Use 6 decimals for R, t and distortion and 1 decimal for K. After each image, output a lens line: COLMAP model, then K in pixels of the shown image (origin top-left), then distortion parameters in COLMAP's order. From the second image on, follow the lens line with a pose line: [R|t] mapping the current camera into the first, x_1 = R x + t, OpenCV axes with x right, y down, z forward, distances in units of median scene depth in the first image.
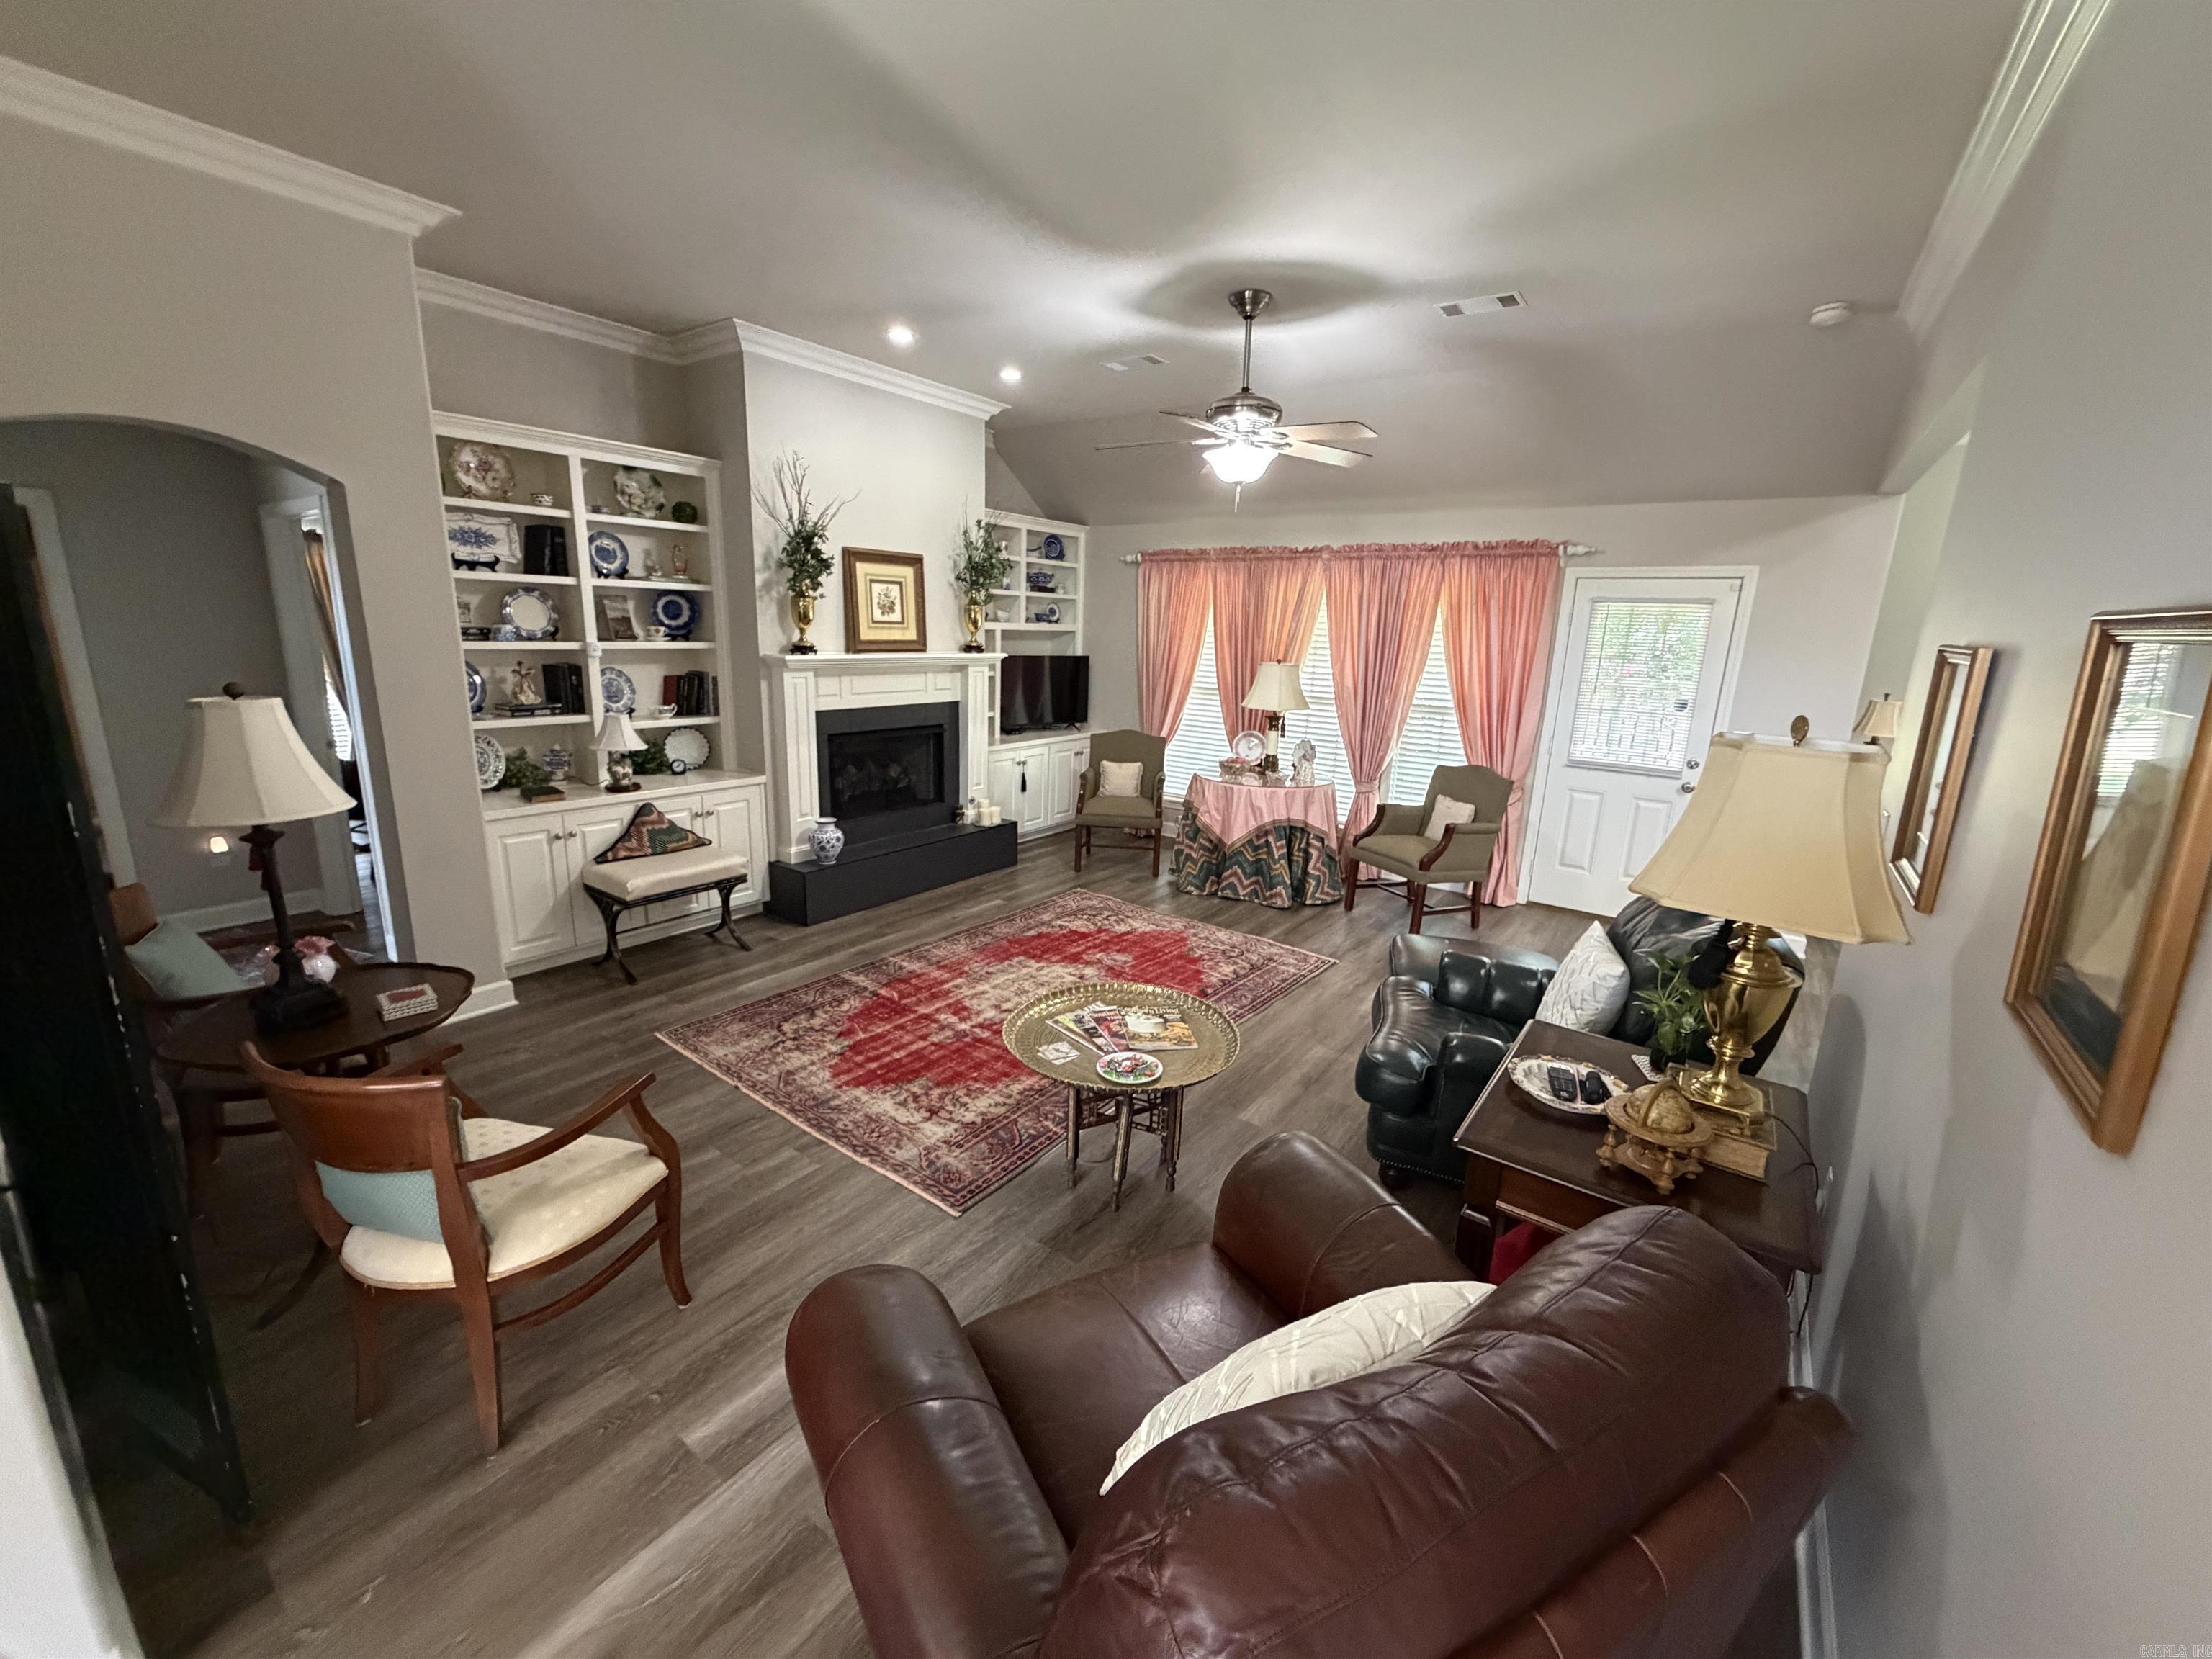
lens RADIAL K [[882.1, 0, 1101.2], [0, 882.1, 823.6], [0, 0, 1]] dist [-0.000332, -0.000461]
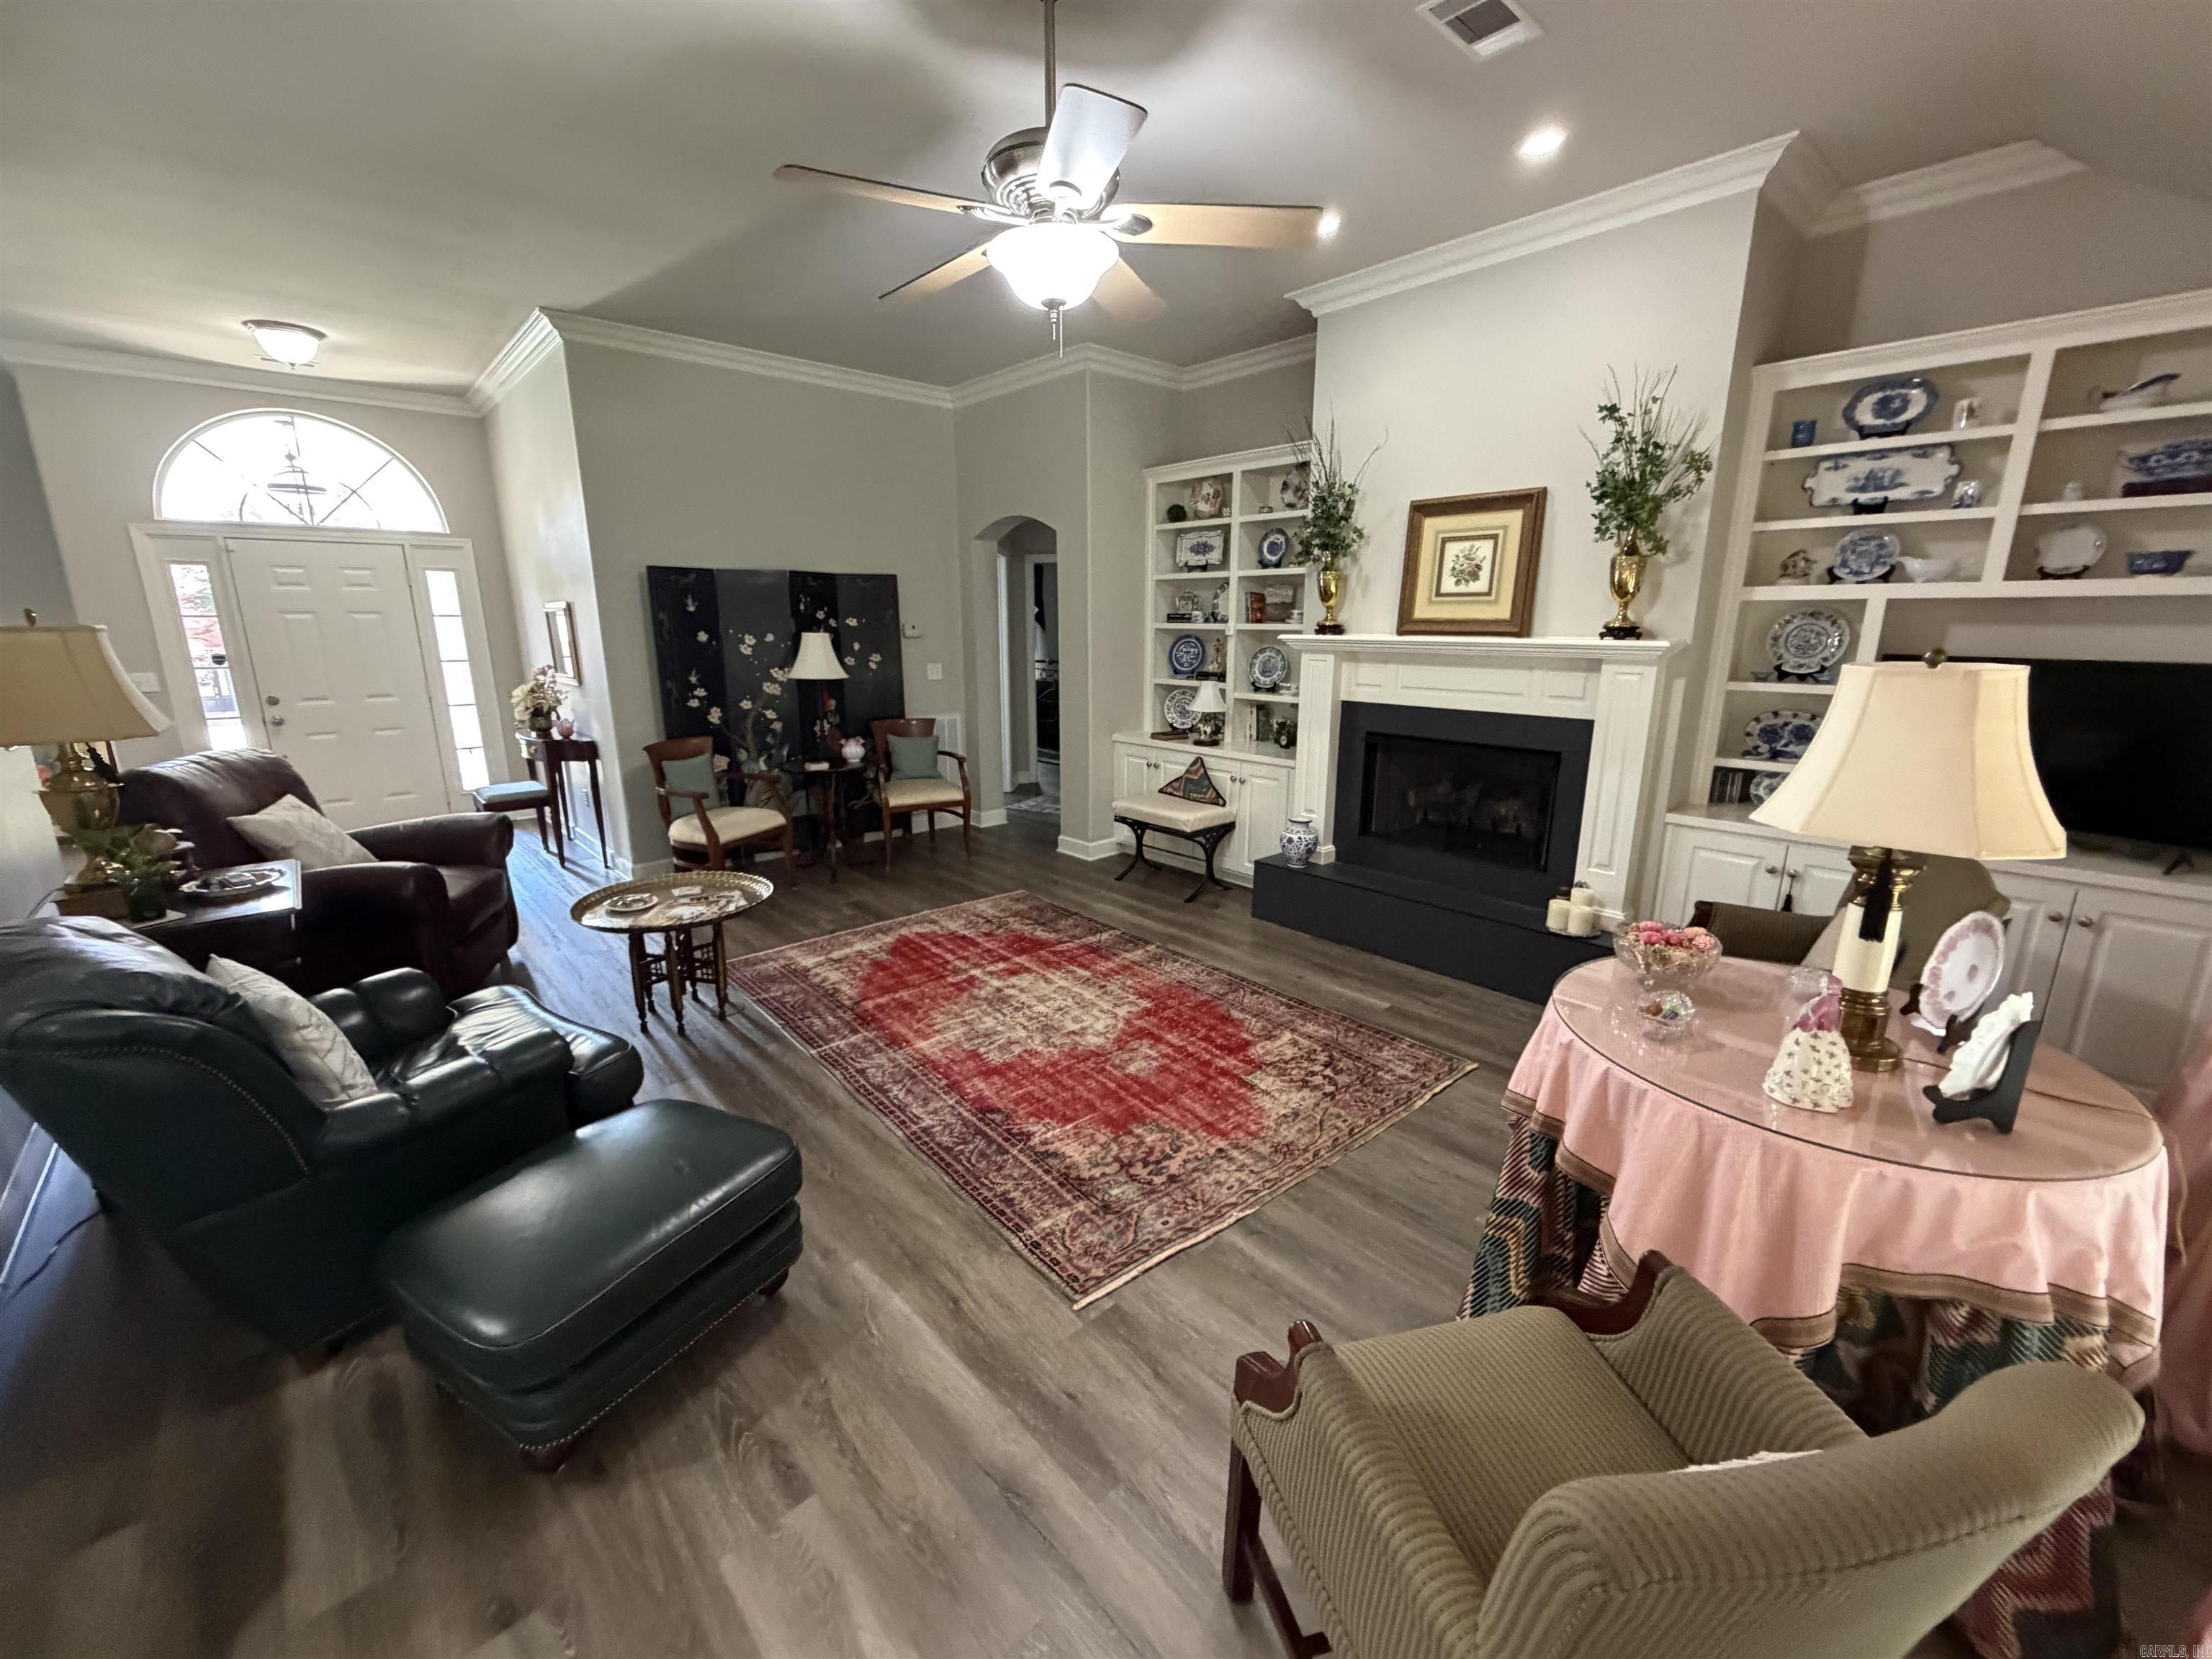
lens RADIAL K [[882.1, 0, 1099.9], [0, 882.1, 828.4], [0, 0, 1]] dist [-0.000332, -0.000461]
pose [[-0.203160, 0.196203, -0.959286, 0.637149], [-0.223016, 0.944695, 0.240450, -0.177170], [0.953410, 0.262786, -0.148168, 1.005023]]
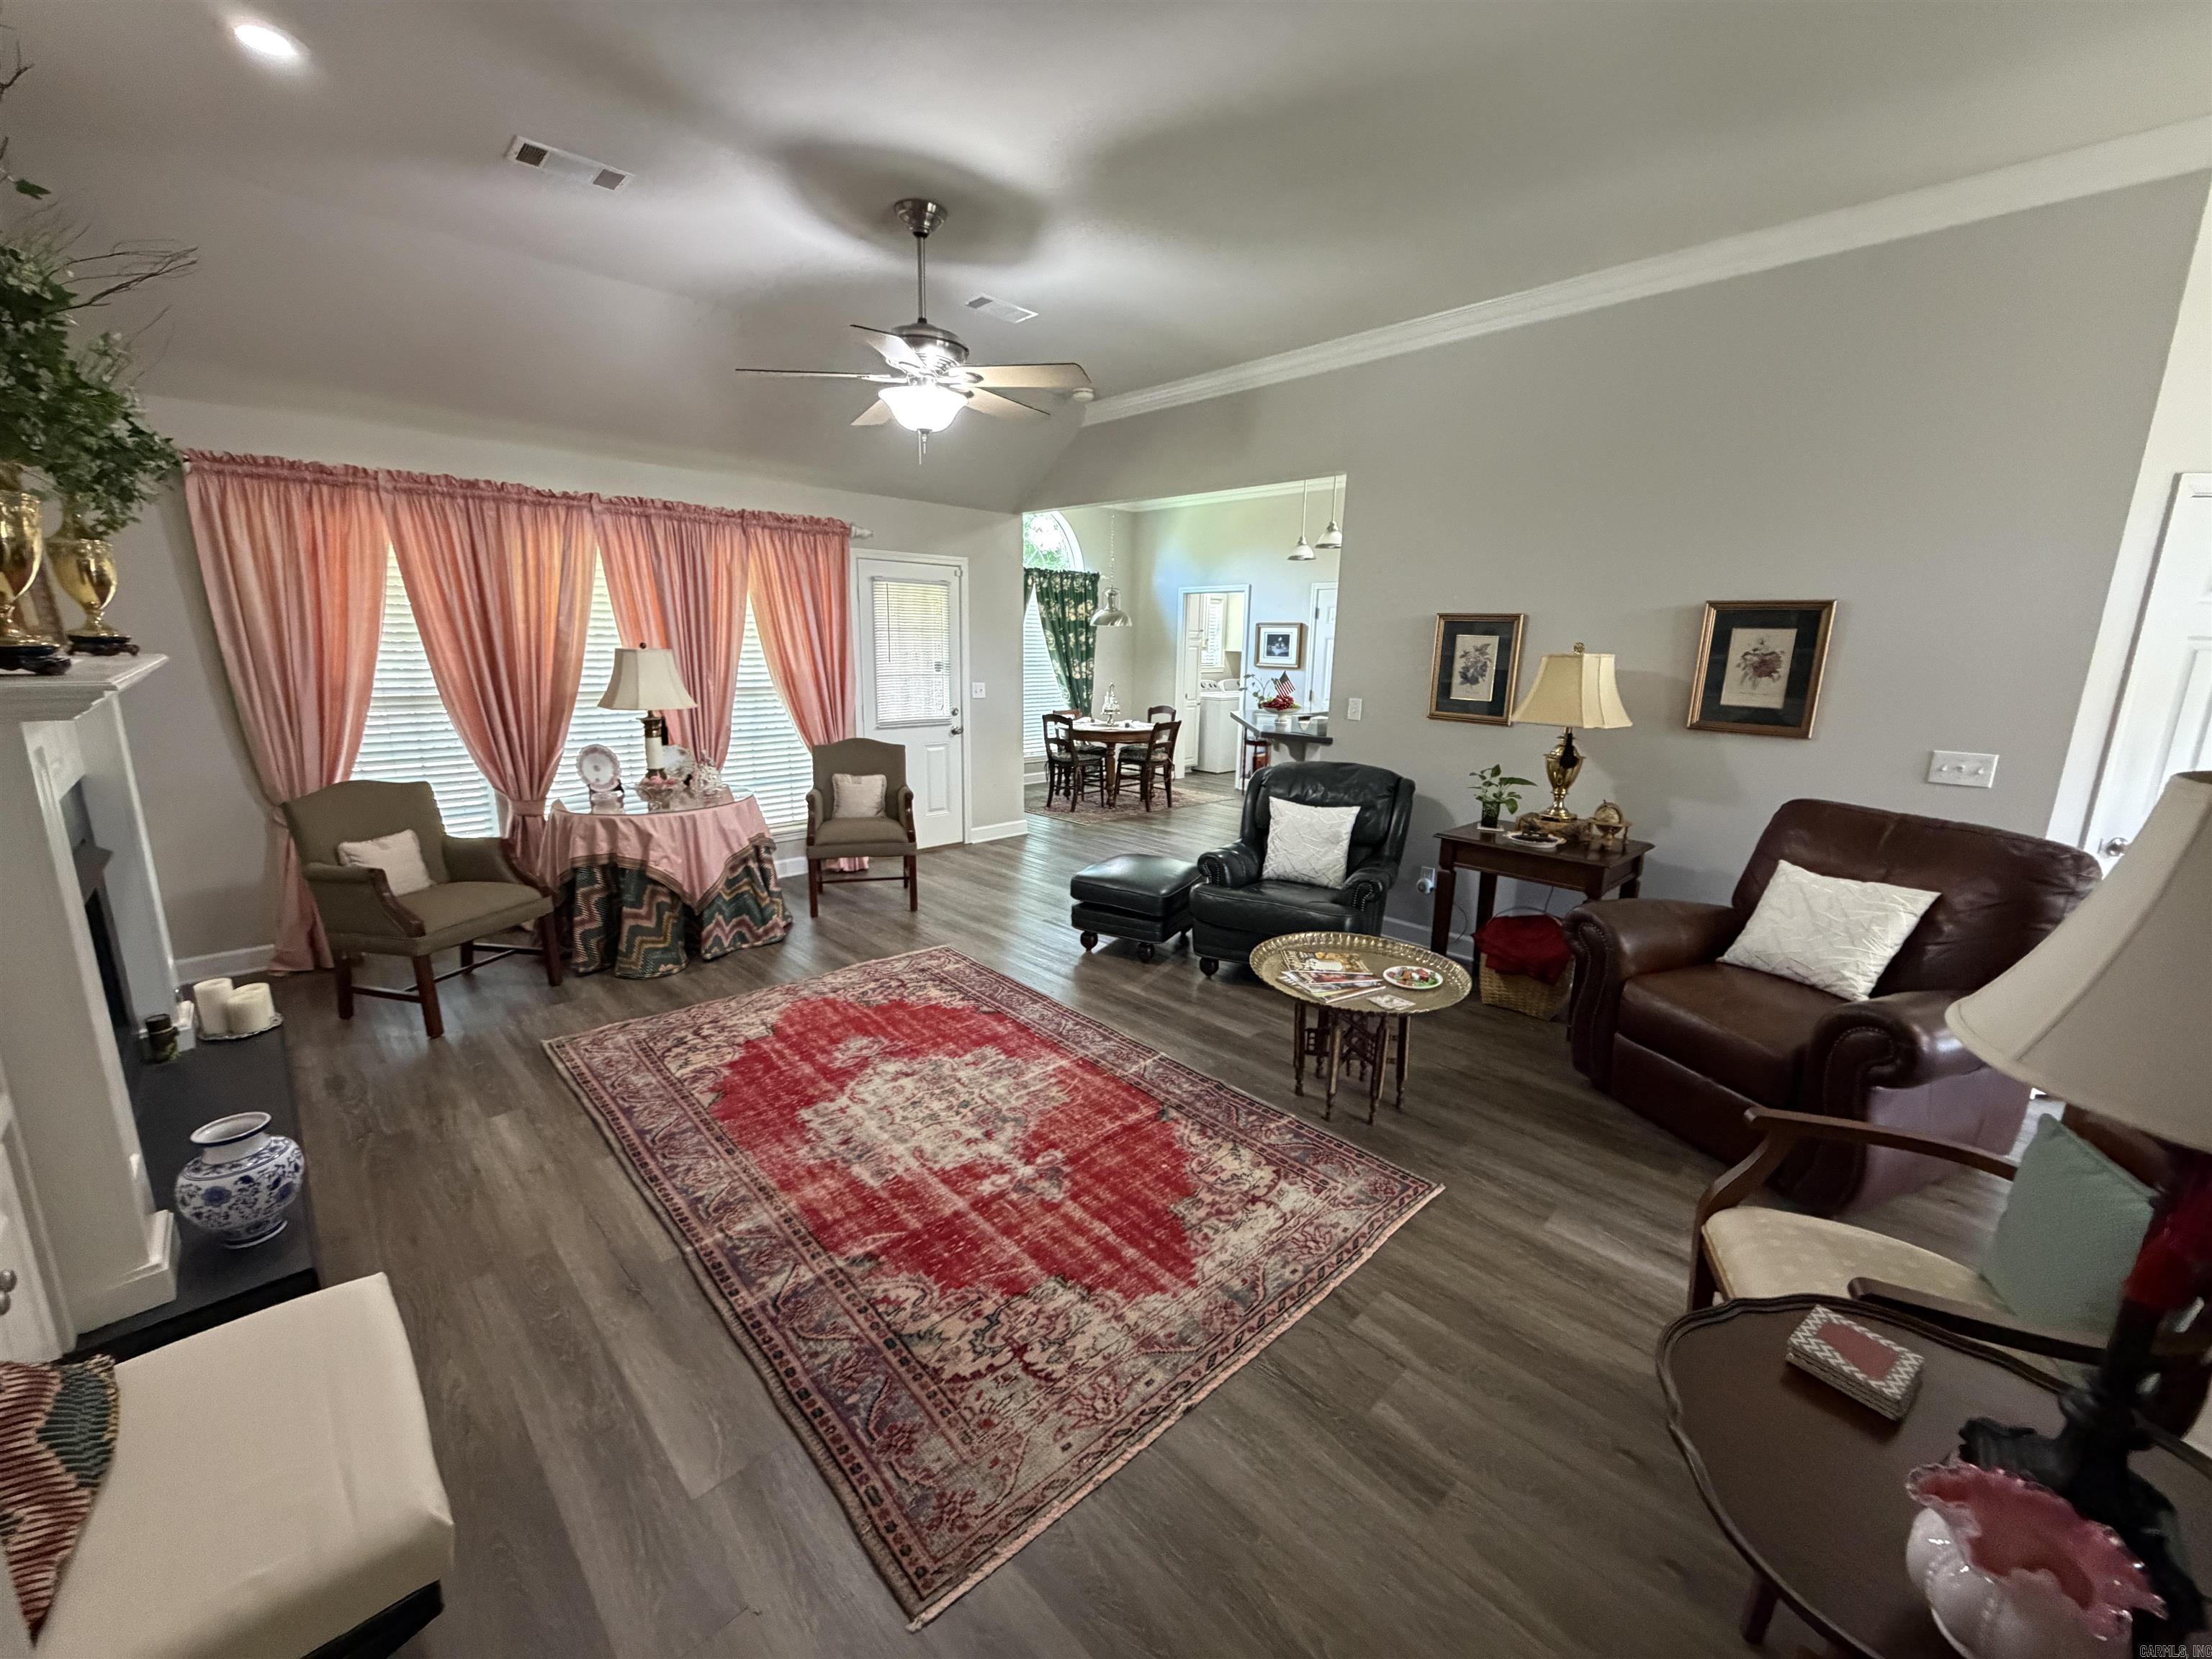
lens RADIAL K [[882.1, 0, 1099.2], [0, 882.1, 825.9], [0, 0, 1]] dist [-0.000332, -0.000461]
pose [[0.177024, -0.235225, 0.955684, -0.603872], [0.207590, 0.958099, 0.197367, -0.128655], [-0.962065, 0.163451, 0.218437, 0.596722]]
